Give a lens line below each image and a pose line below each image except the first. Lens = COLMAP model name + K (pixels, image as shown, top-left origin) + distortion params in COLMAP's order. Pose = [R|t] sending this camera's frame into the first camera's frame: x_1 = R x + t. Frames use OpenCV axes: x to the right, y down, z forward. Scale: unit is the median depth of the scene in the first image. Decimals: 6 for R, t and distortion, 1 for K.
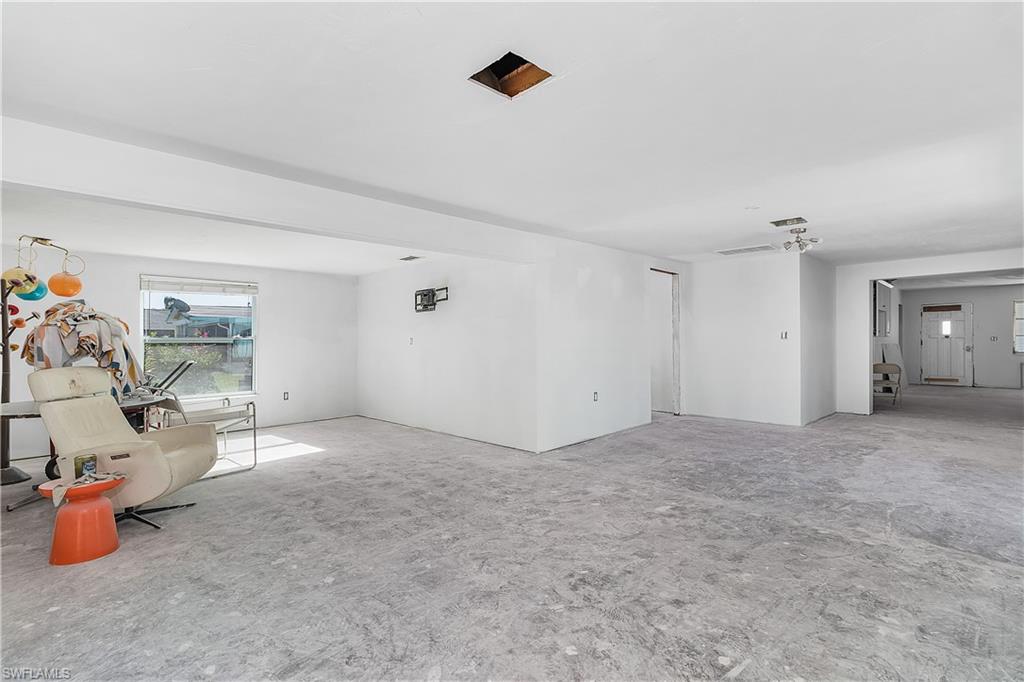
lens RADIAL K [[475.0, 0, 508.1], [0, 475.0, 343.4], [0, 0, 1]] dist [0.002944, -0.000661]
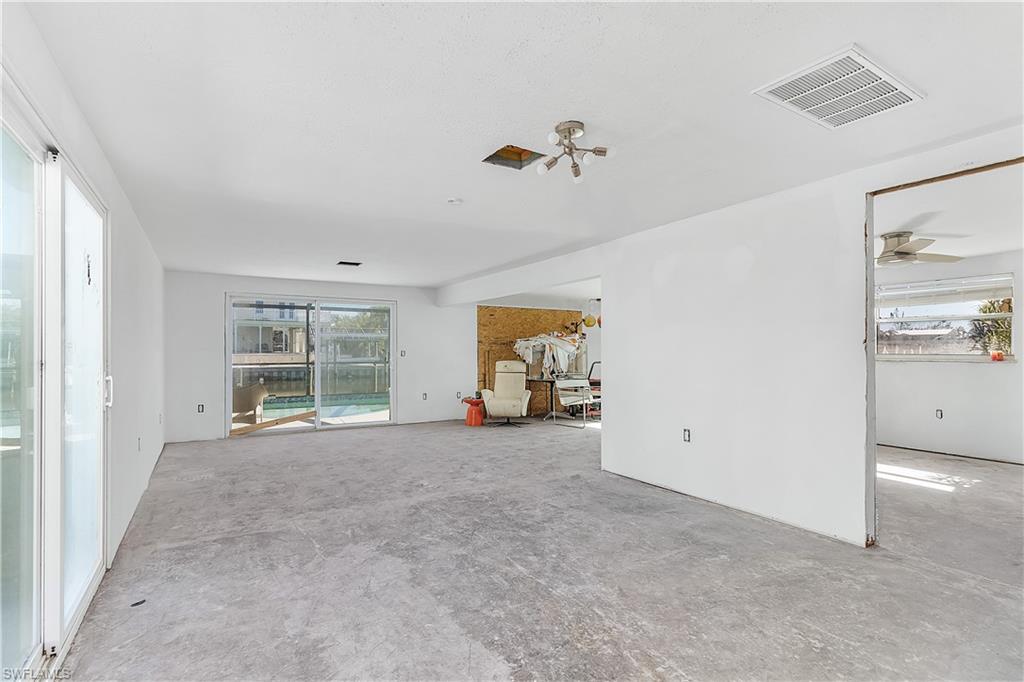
lens RADIAL K [[475.0, 0, 510.0], [0, 475.0, 341.6], [0, 0, 1]] dist [0.002944, -0.000661]
pose [[-0.205256, -0.005913, -0.978691, 1.615731], [-0.004394, 0.999977, -0.005120, -0.041385], [0.978699, 0.003250, -0.205277, 1.539571]]
